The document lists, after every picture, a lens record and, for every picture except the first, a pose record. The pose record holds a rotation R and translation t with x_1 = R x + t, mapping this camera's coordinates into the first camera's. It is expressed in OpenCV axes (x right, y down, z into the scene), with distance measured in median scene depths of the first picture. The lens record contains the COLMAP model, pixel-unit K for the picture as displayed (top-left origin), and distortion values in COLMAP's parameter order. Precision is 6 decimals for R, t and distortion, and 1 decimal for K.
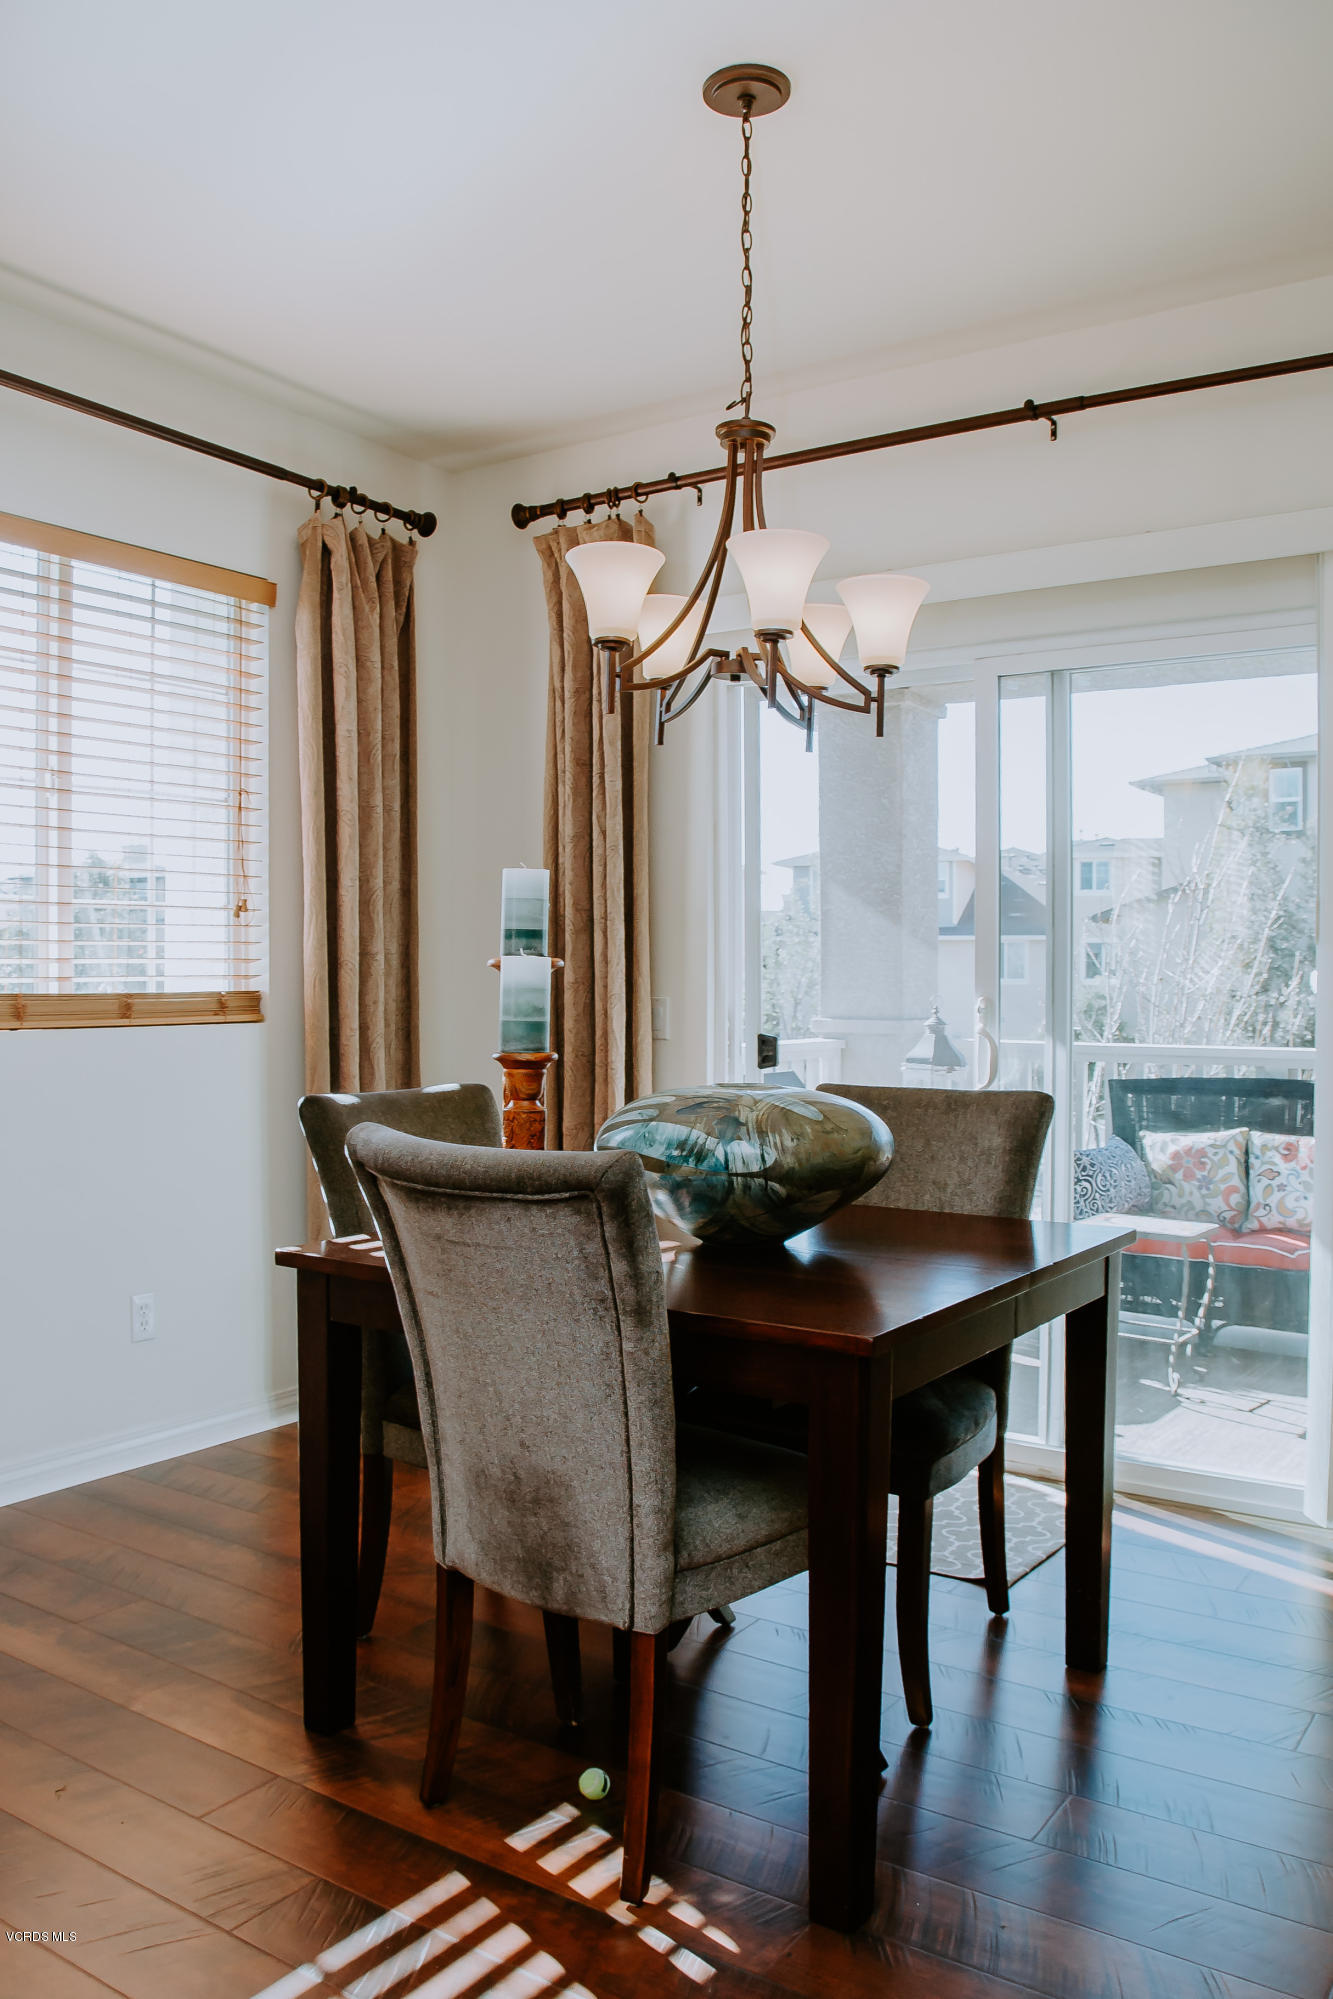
lens RADIAL K [[1483.9, 0, 644.2], [0, 1483.9, 1011.2], [0, 0, 1]] dist [-0.131700, 0.090433]
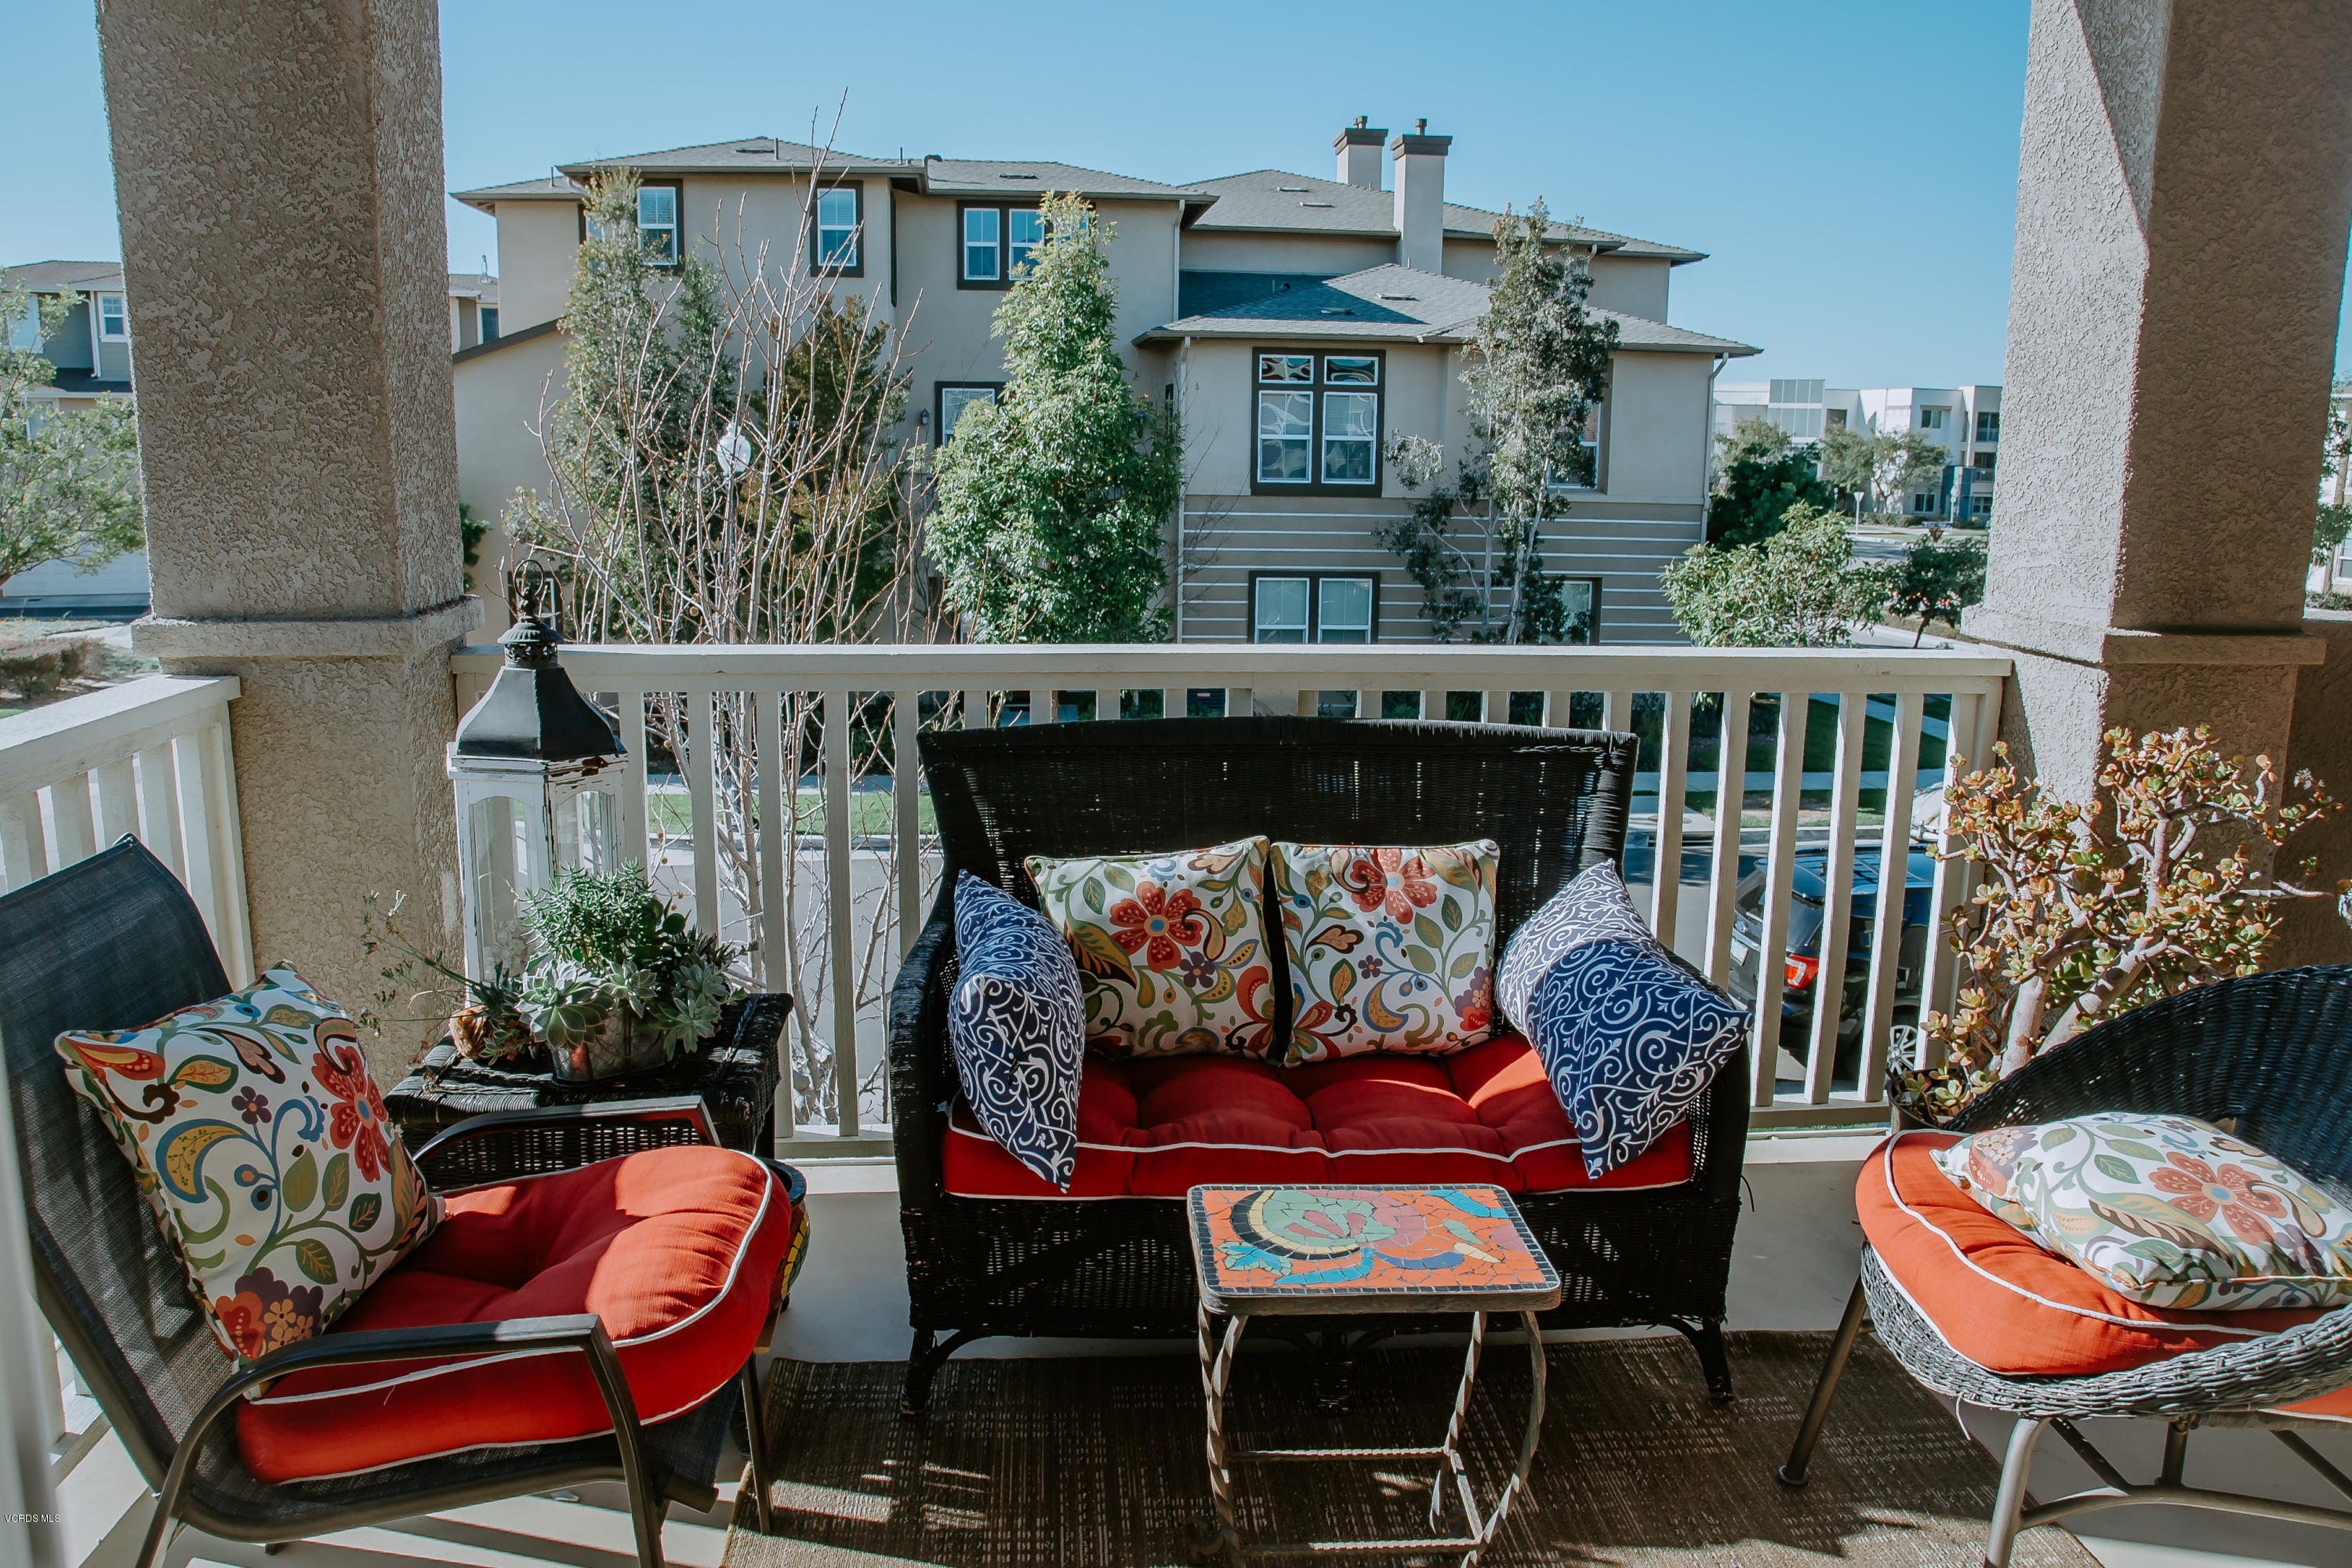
lens RADIAL K [[1746.0, 0, 1176.5], [0, 1746.0, 758.6], [0, 0, 1]] dist [-0.131700, 0.090433]
pose [[0.751114, -0.110336, 0.650887, 0.039993], [0.005810, 0.987001, 0.160608, -0.031414], [-0.660147, -0.116854, 0.741992, 0.614710]]
